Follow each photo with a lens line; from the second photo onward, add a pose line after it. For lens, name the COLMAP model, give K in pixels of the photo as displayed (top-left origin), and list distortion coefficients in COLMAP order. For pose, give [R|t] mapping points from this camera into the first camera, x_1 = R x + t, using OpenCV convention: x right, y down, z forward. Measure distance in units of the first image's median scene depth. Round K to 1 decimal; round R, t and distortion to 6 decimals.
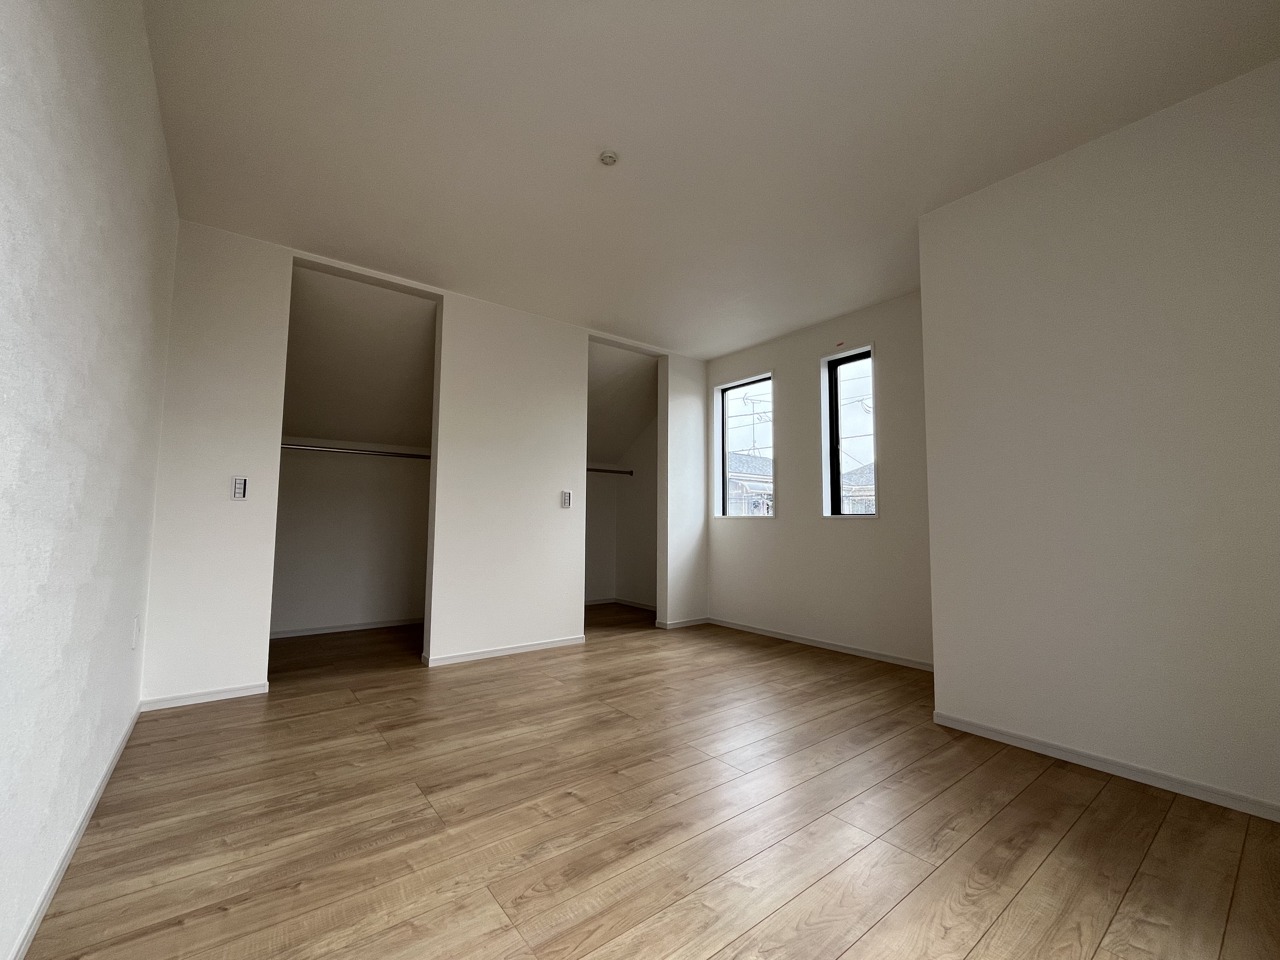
lens RADIAL K [[522.8, 0, 639.1], [0, 522.8, 487.7], [0, 0, 1]] dist [-0.003202, -0.000328]
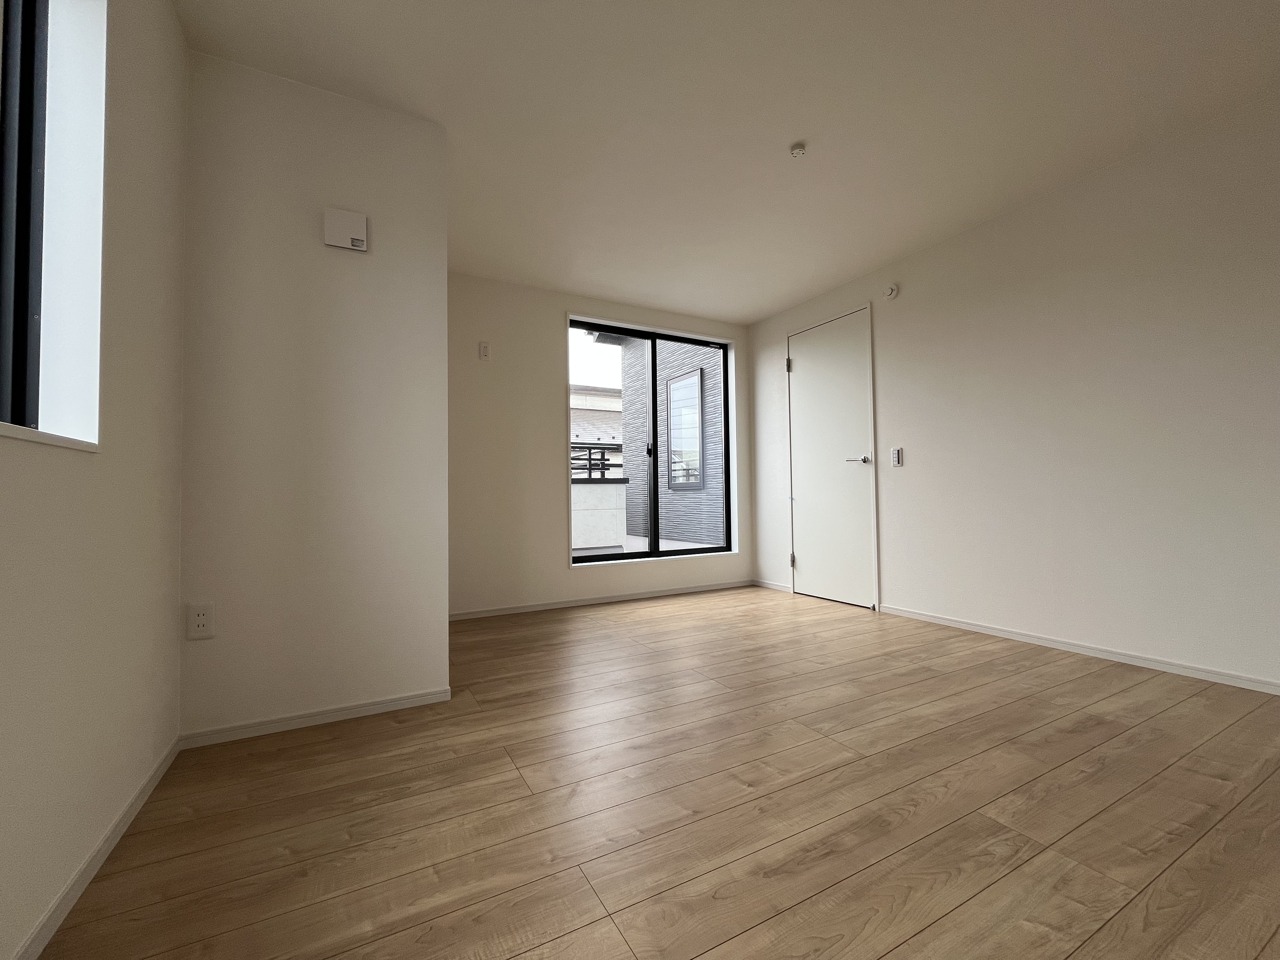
lens RADIAL K [[522.8, 0, 634.3], [0, 522.8, 484.9], [0, 0, 1]] dist [-0.003202, -0.000328]
pose [[-0.985738, 0.009966, 0.167989, 0.099741], [-0.004312, 0.996422, -0.084413, 0.162030], [-0.168230, -0.083934, -0.982168, 1.947565]]
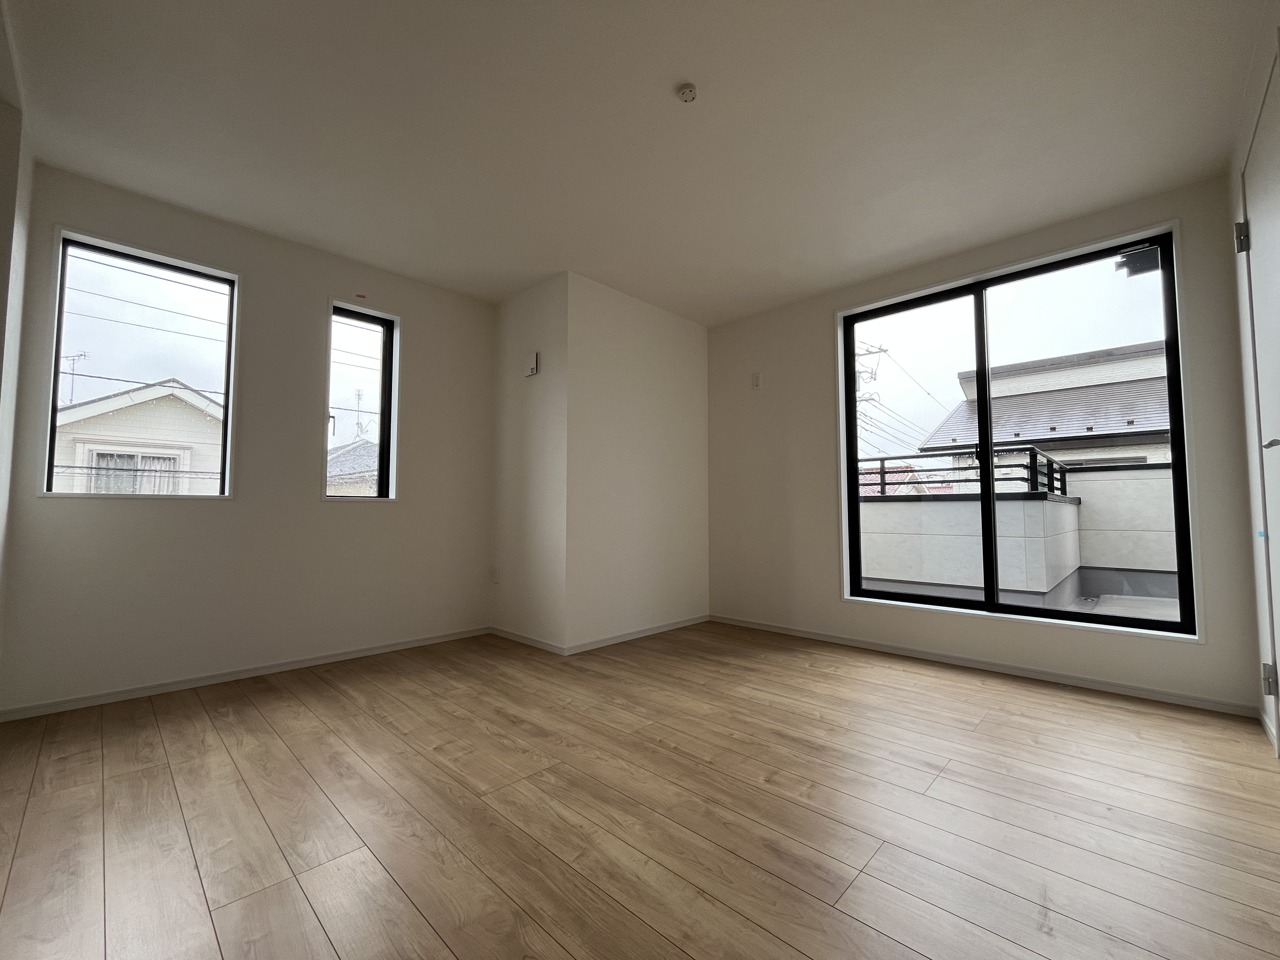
lens RADIAL K [[522.8, 0, 634.3], [0, 522.8, 480.6], [0, 0, 1]] dist [-0.003202, -0.000328]
pose [[-0.133770, 0.050413, 0.989729, -0.833758], [-0.065527, 0.996070, -0.059592, 0.076148], [-0.988844, -0.072826, -0.129941, 1.075582]]
